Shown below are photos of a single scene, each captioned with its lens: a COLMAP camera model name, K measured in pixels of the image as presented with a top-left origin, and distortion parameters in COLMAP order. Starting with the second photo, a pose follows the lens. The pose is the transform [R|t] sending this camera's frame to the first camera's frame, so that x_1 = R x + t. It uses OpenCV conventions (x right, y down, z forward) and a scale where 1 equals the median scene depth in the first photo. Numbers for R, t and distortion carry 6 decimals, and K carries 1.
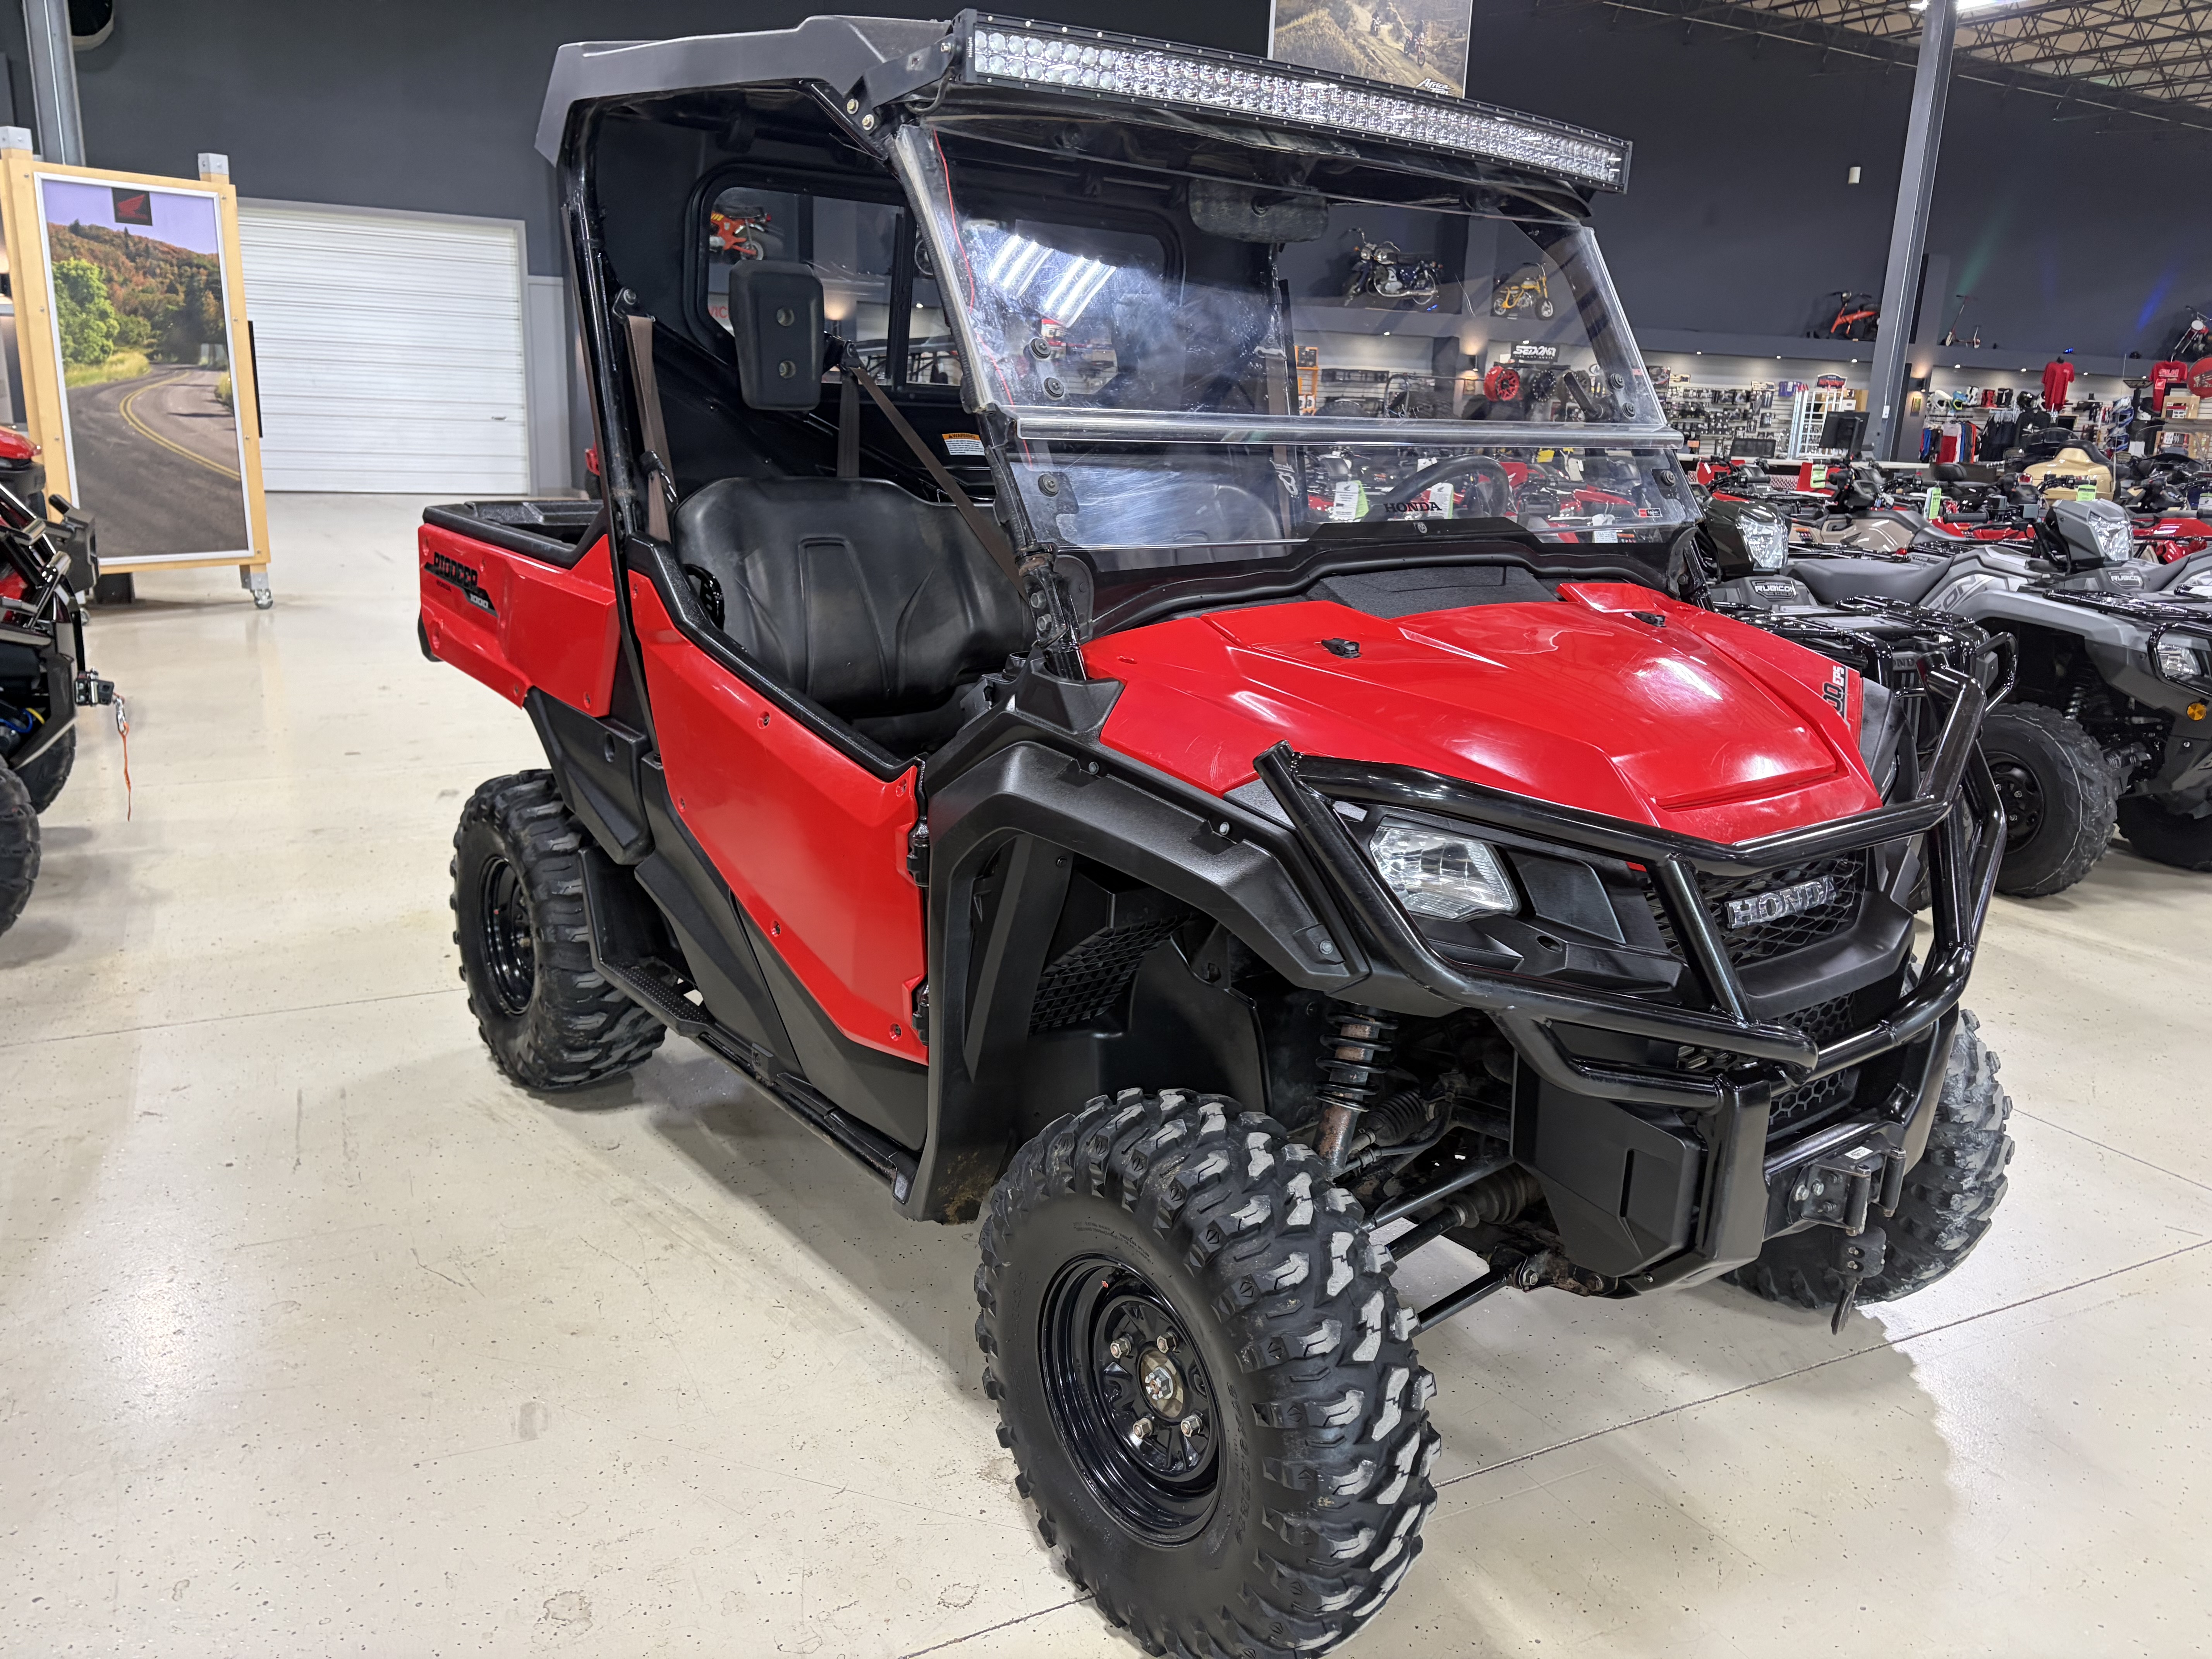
lens RADIAL K [[1660.2, 0, 1109.9], [0, 1660.2, 821.7], [0, 0, 1]] dist [0.008201, -0.025297]
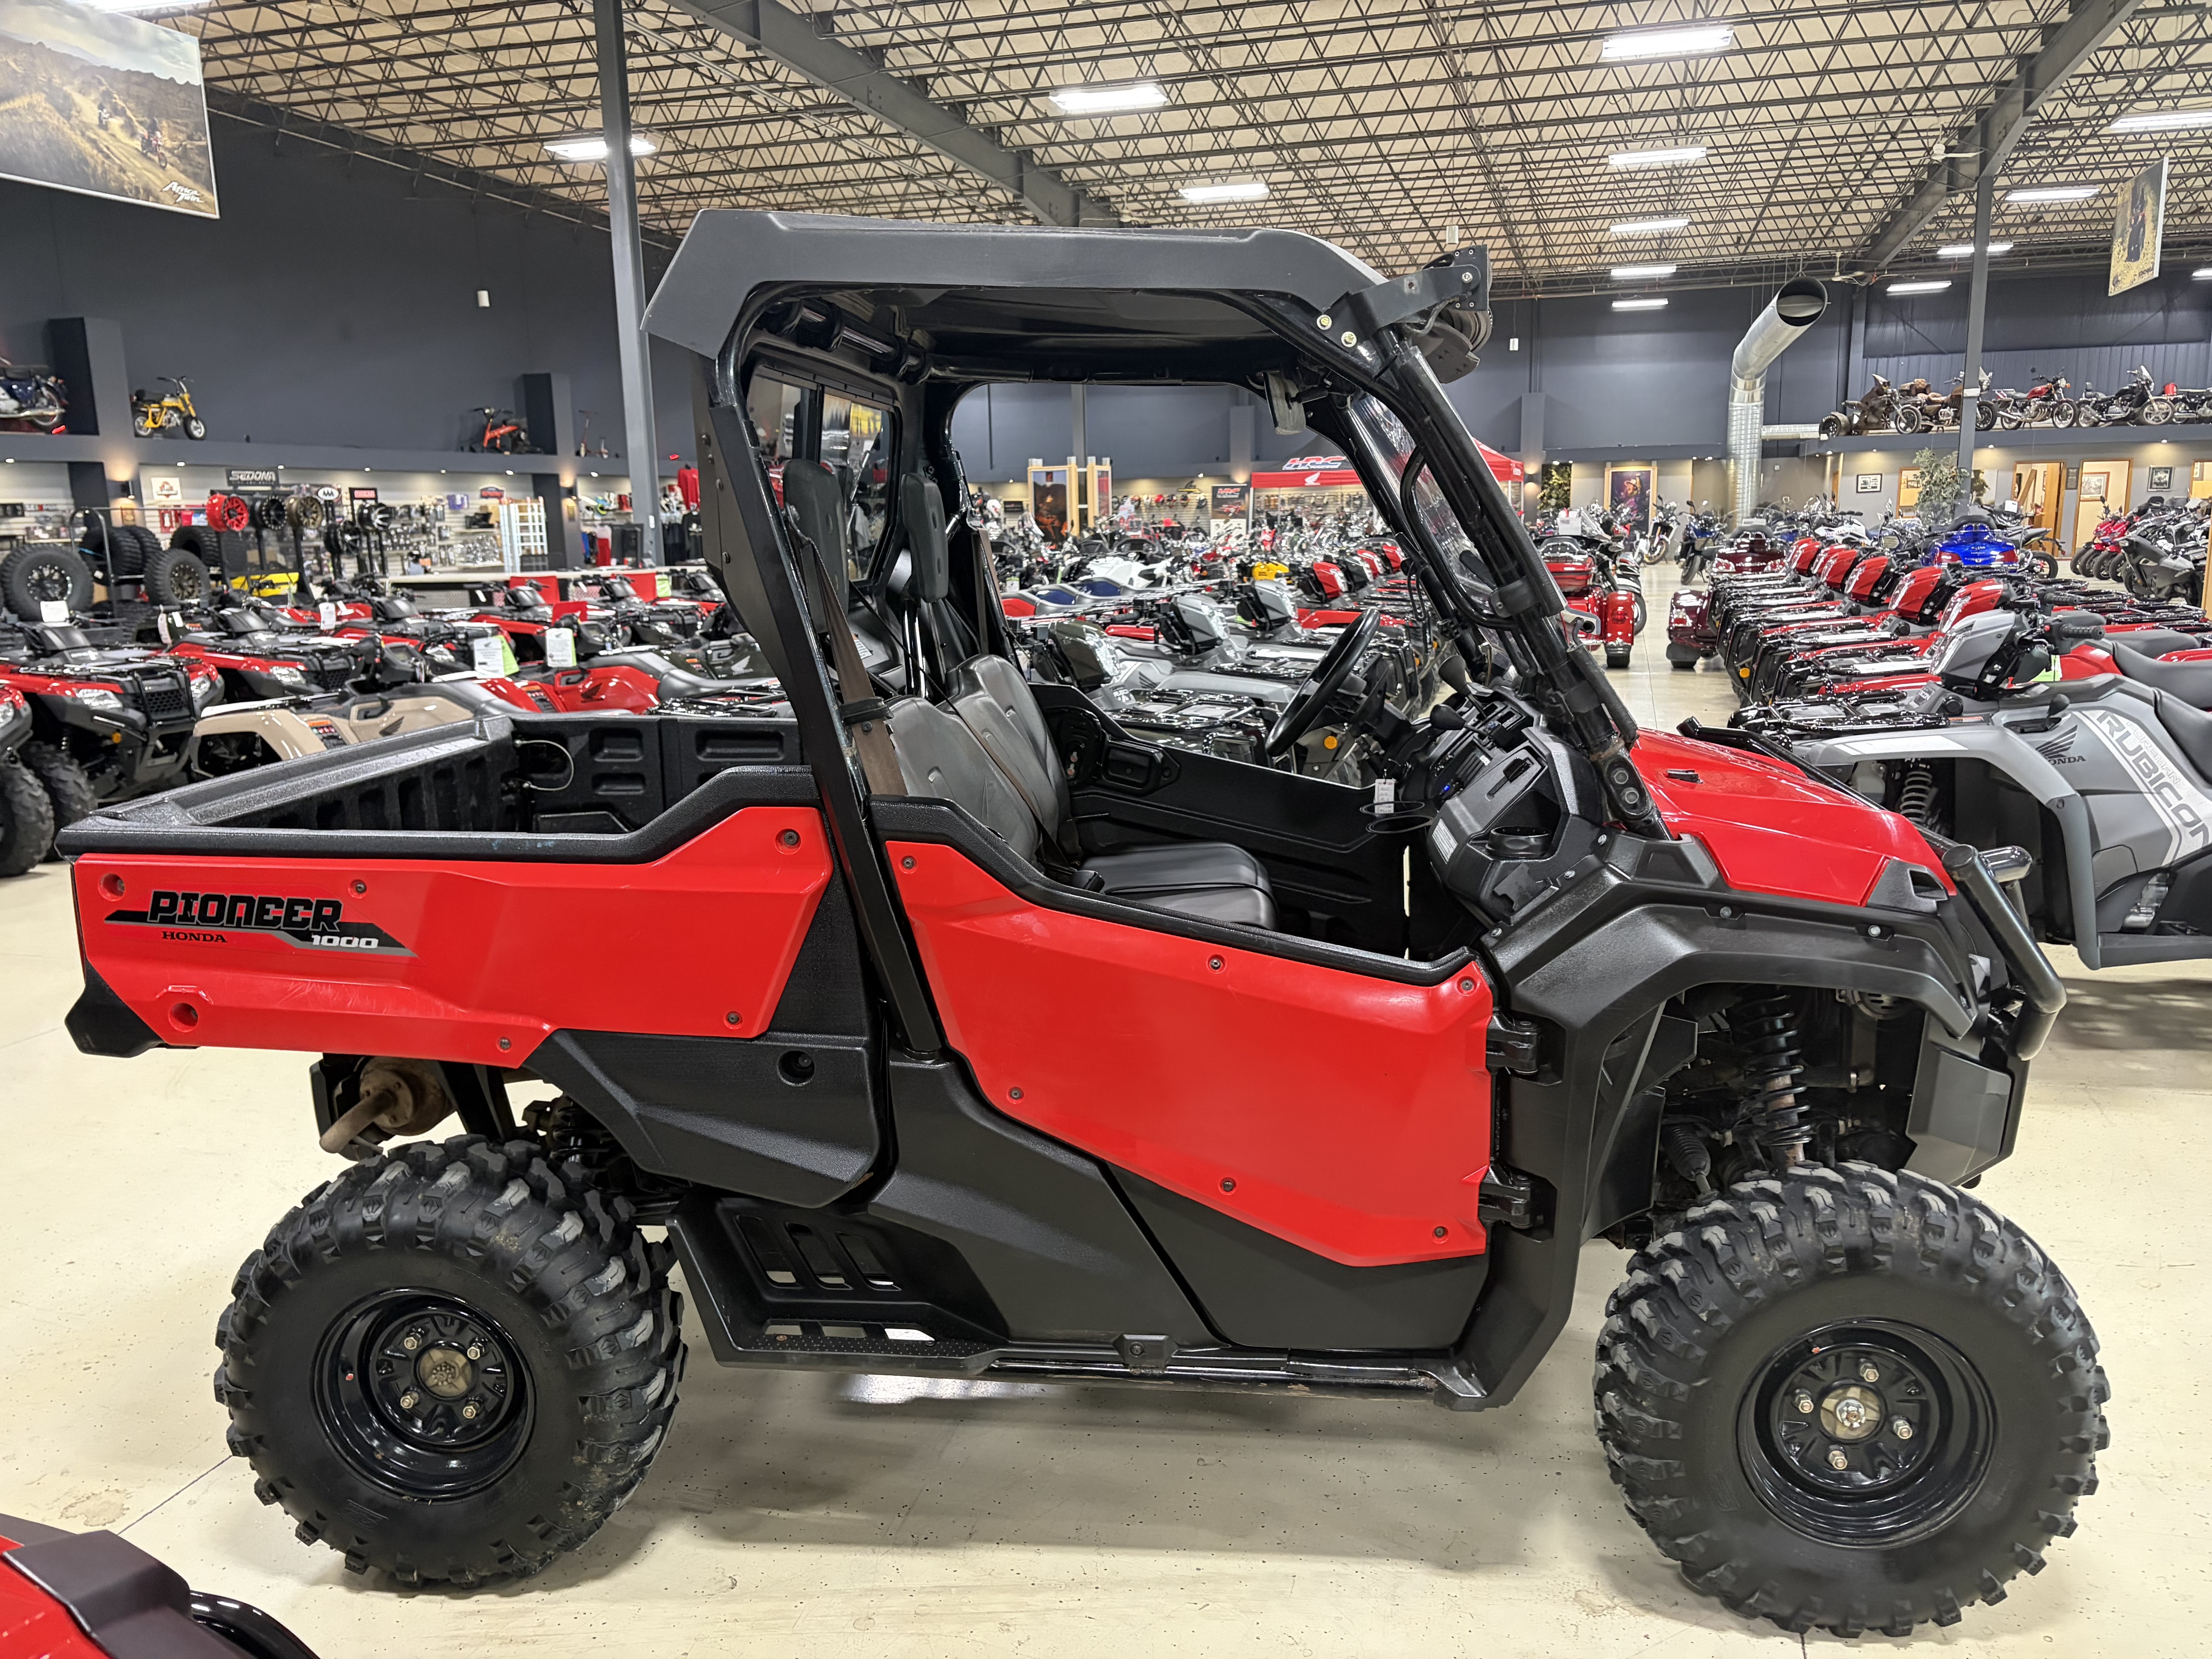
lens RADIAL K [[1660.2, 0, 1108.5], [0, 1660.2, 836.0], [0, 0, 1]] dist [0.008201, -0.025297]
pose [[0.680347, -0.184410, 0.709311, -0.074296], [0.220918, 0.974412, 0.041436, -0.015193], [-0.698802, 0.128509, 0.703677, 0.032793]]
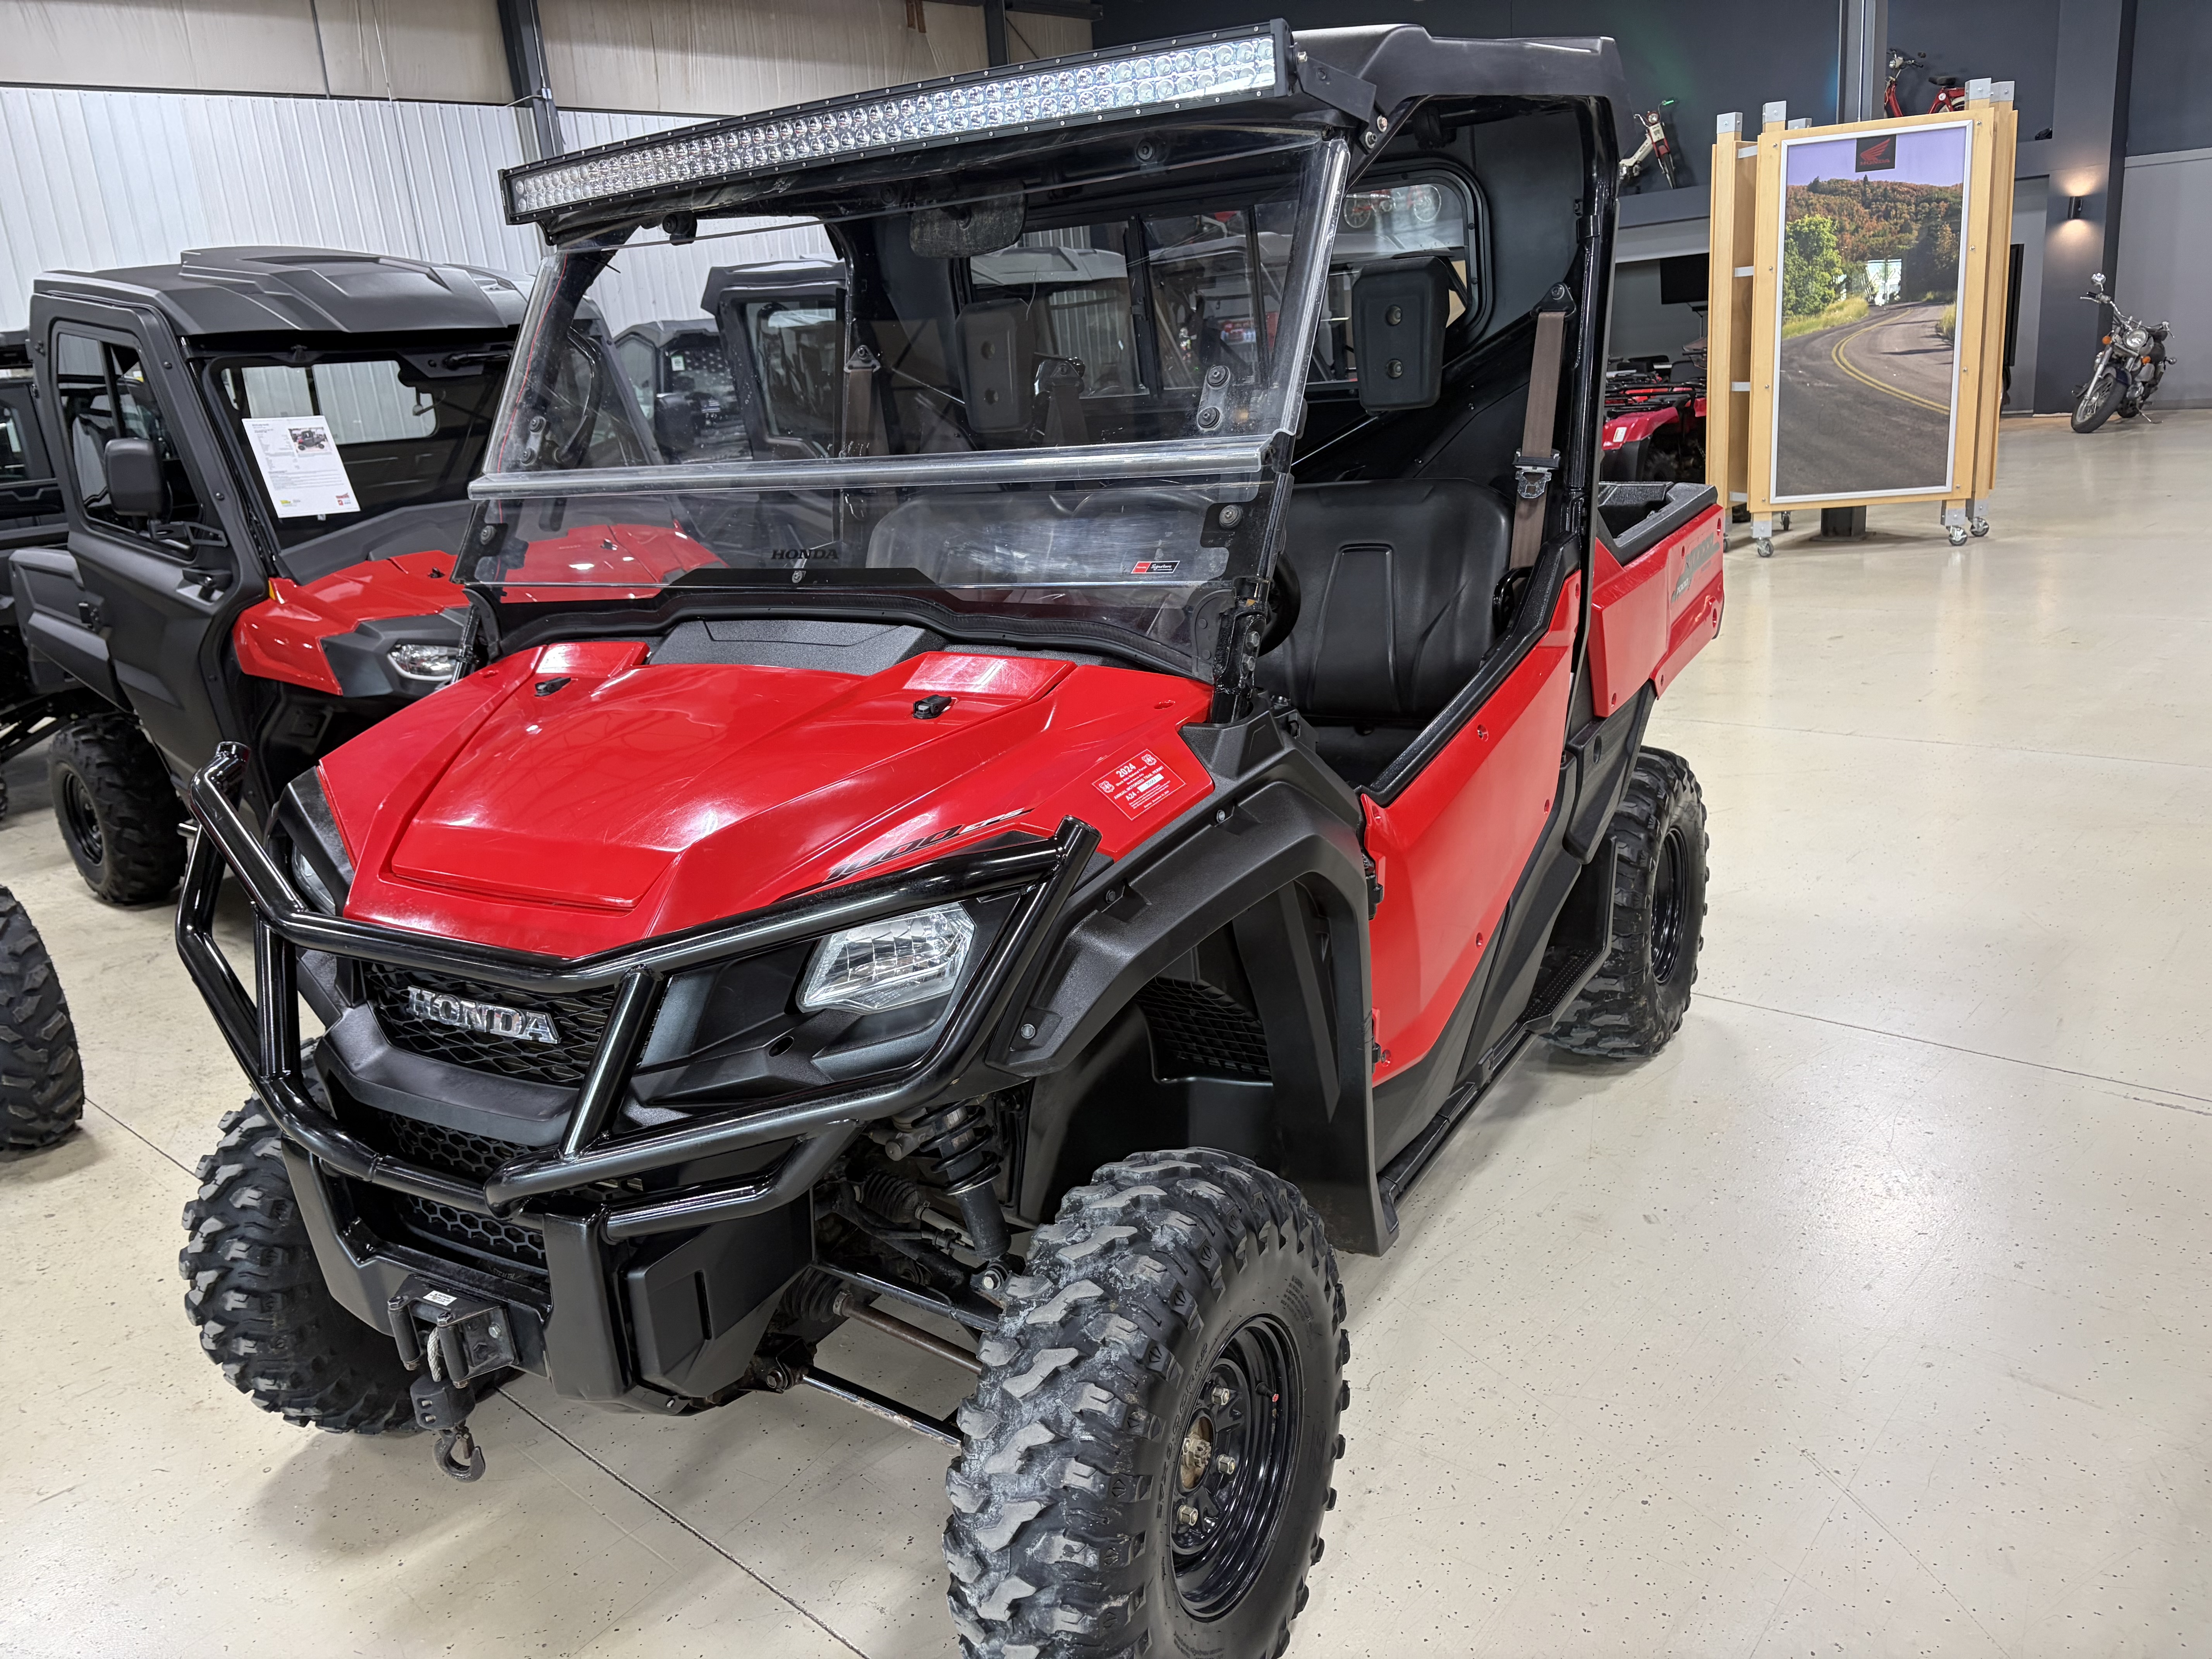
lens RADIAL K [[1660.2, 0, 1112.7], [0, 1660.2, 845.8], [0, 0, 1]] dist [0.008201, -0.025297]
pose [[0.345059, 0.196411, -0.917800, 0.535676], [-0.131689, 0.978318, 0.159852, -0.094236], [0.929297, 0.065705, 0.363442, 0.389078]]
